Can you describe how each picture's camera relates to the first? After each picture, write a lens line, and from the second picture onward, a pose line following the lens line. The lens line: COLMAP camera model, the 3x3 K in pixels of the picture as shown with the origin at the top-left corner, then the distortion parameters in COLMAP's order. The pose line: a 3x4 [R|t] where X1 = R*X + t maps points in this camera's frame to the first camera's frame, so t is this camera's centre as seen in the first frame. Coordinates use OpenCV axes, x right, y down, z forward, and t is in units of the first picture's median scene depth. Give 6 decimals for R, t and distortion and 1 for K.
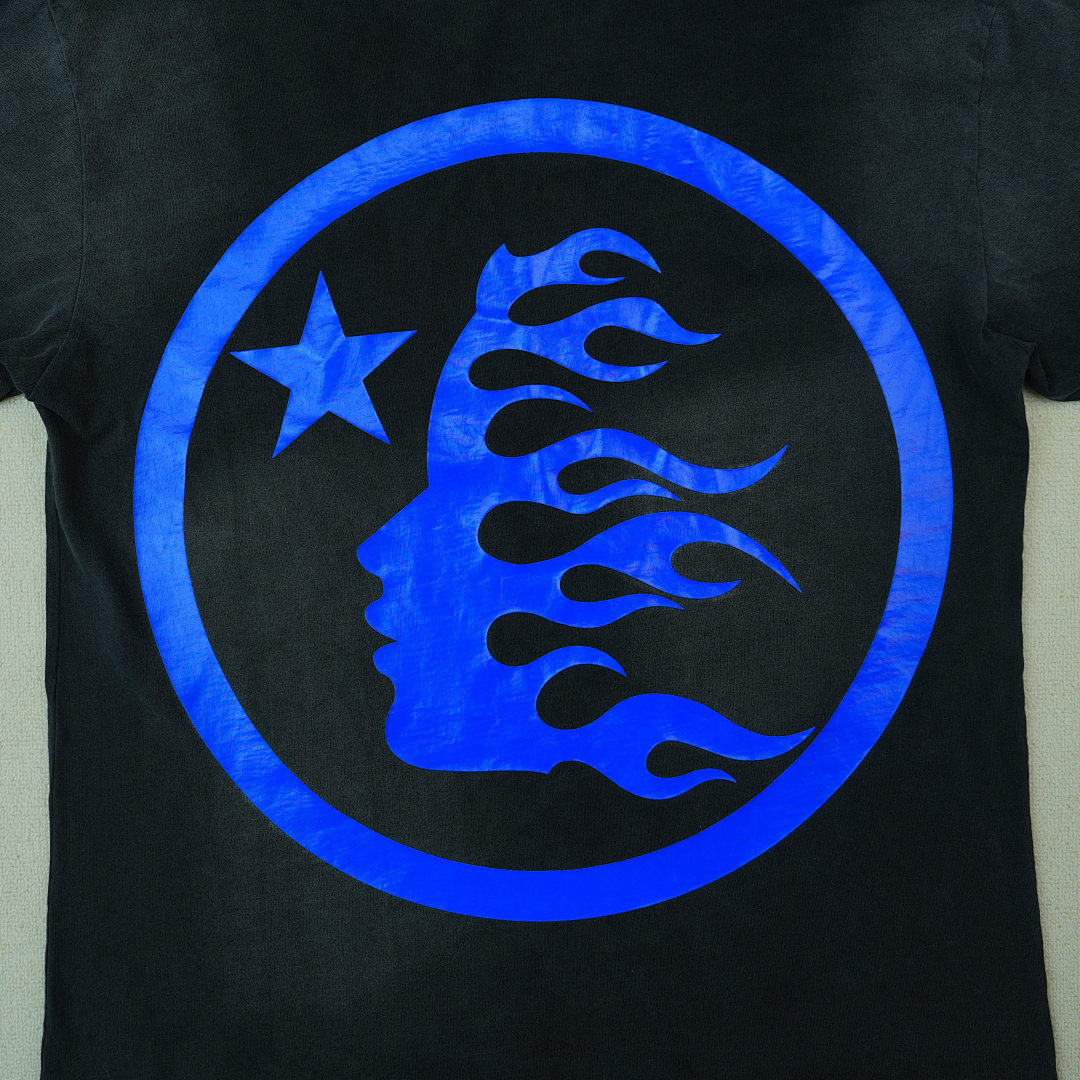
lens RADIAL K [[1159.7, 0, 541.7], [0, 1159.7, 538.1], [0, 0, 1]] dist [-0.008948, 0.000000]
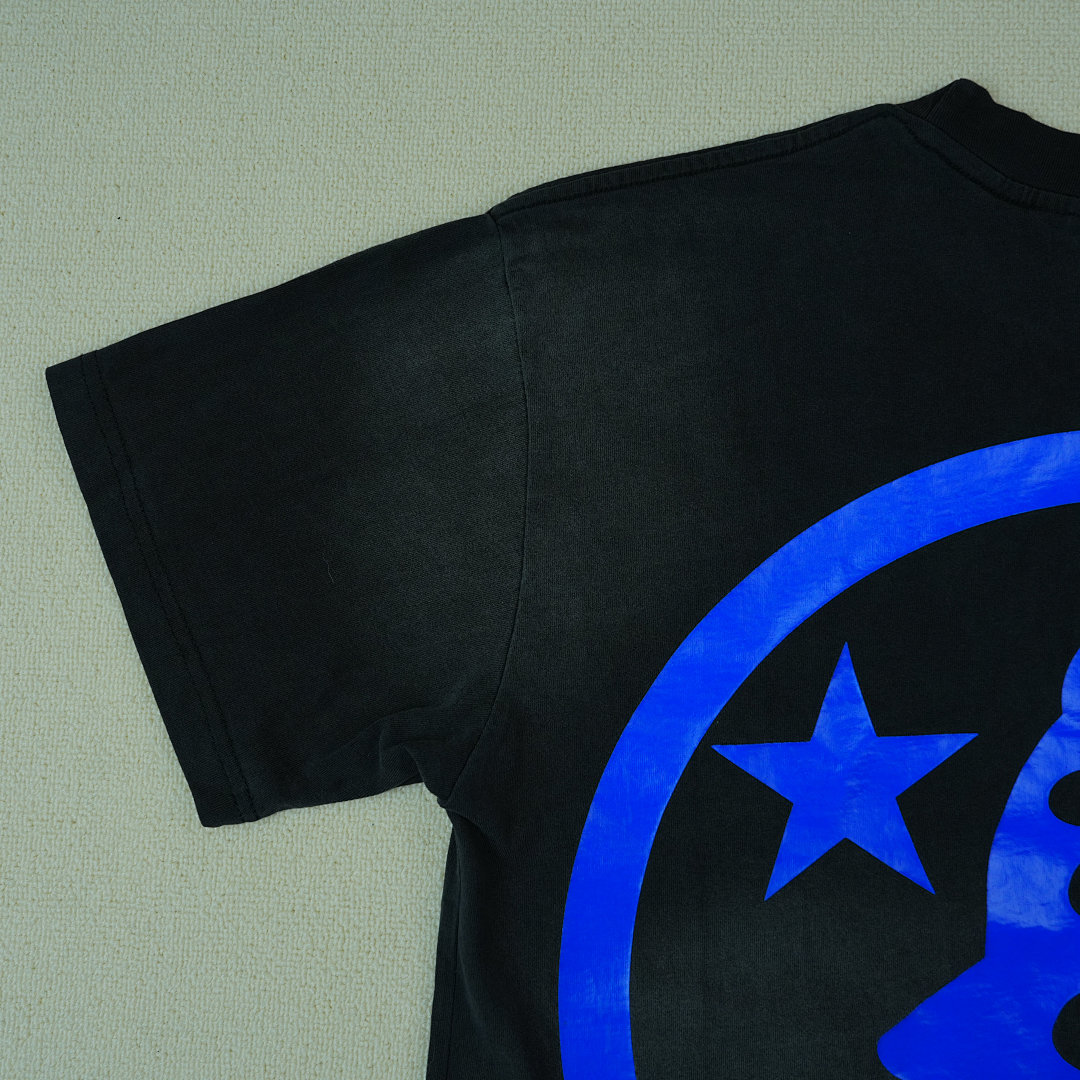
lens RADIAL K [[1159.7, 0, 539.8], [0, 1159.7, 542.3], [0, 0, 1]] dist [-0.008948, 0.000000]
pose [[0.997498, 0.061985, -0.033991, -0.358499], [-0.065173, 0.992598, -0.102481, -0.204721], [0.027387, 0.104440, 0.994154, 0.268374]]
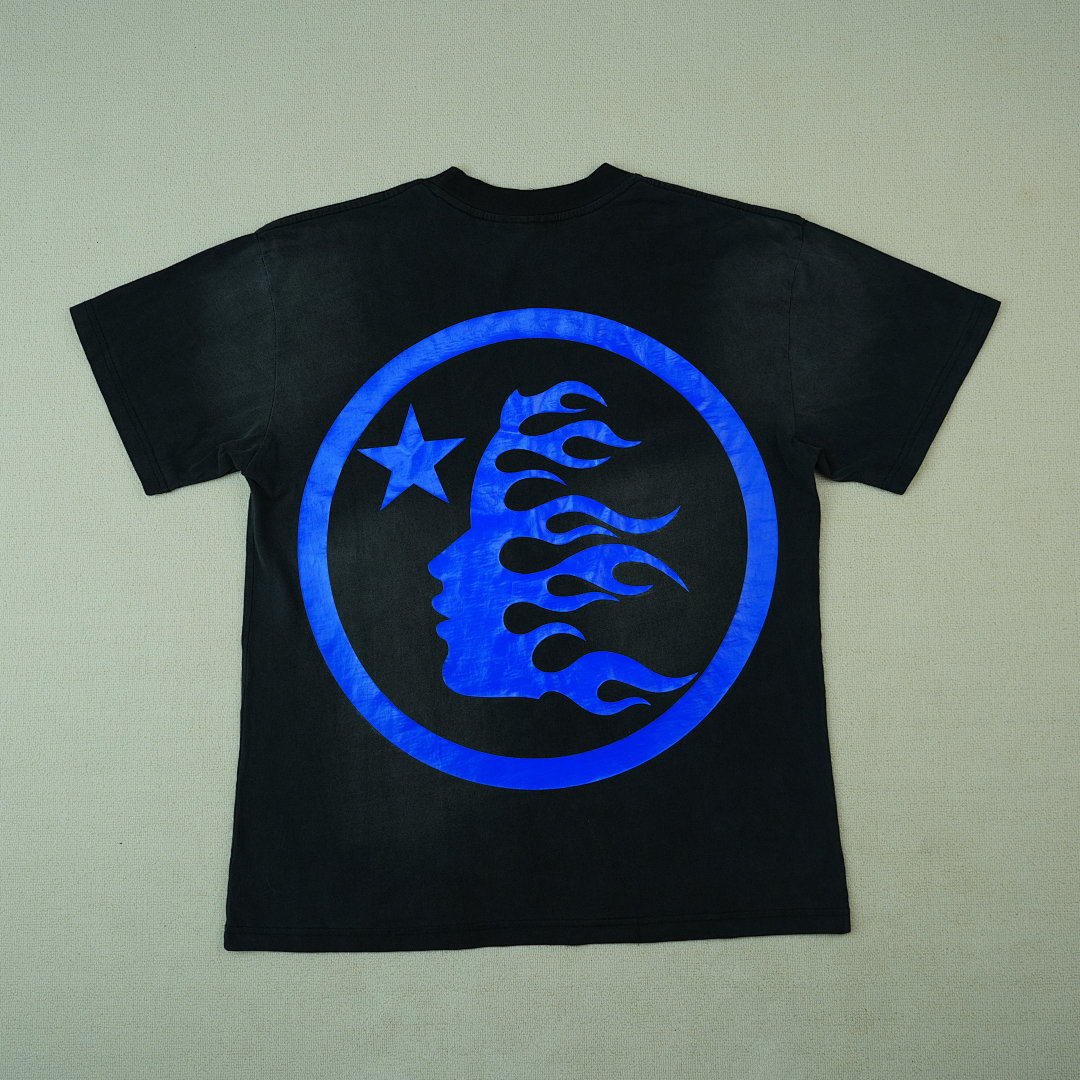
lens RADIAL K [[1159.7, 0, 537.6], [0, 1159.7, 538.3], [0, 0, 1]] dist [-0.008948, 0.000000]
pose [[0.999852, 0.010360, -0.013750, 0.024558], [-0.011796, 0.993989, -0.108839, 0.155987], [0.012540, 0.108985, 0.993964, -0.698268]]
